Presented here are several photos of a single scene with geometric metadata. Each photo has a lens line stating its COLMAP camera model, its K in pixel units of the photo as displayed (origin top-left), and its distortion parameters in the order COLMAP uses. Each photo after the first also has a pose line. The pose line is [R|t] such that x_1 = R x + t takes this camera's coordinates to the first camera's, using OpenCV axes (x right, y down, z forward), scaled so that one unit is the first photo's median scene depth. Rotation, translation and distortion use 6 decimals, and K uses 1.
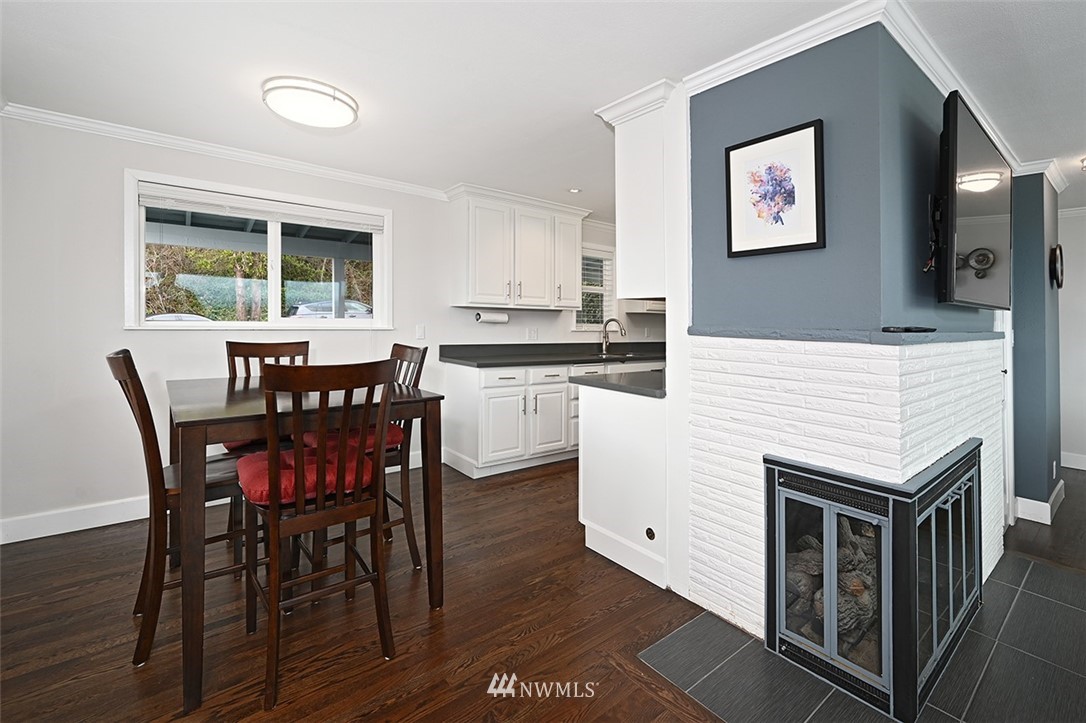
lens RADIAL K [[470.0, 0, 536.3], [0, 470.0, 324.5], [0, 0, 1]] dist [0.000789, -0.000320]
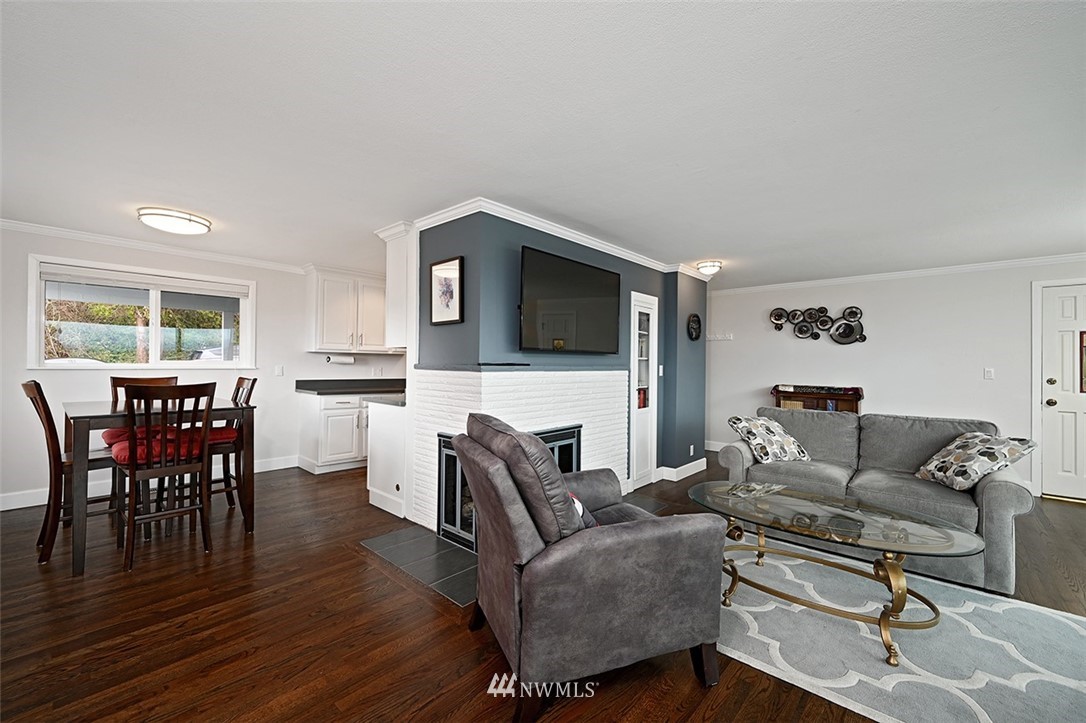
lens RADIAL K [[443.5, 0, 550.4], [0, 443.5, 358.2], [0, 0, 1]] dist [-0.003399, 0.000864]
pose [[0.985139, -0.003269, 0.171725, 0.557229], [0.006818, 0.999775, -0.020080, 0.019425], [-0.171621, 0.020952, 0.984940, -0.727245]]
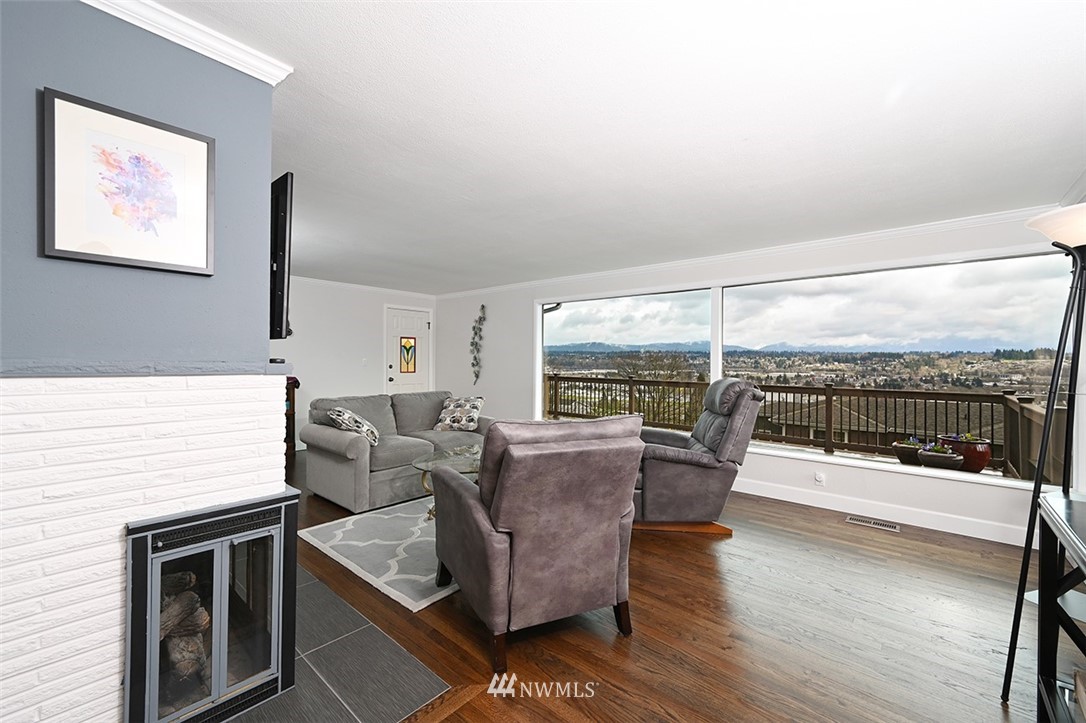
lens RADIAL K [[443.5, 0, 548.7], [0, 443.5, 357.8], [0, 0, 1]] dist [-0.003399, 0.000864]
pose [[-0.189997, -0.012610, 0.981704, -0.322872], [-0.000364, 0.999918, 0.012774, -0.007669], [-0.981785, 0.002070, -0.189986, 0.409792]]
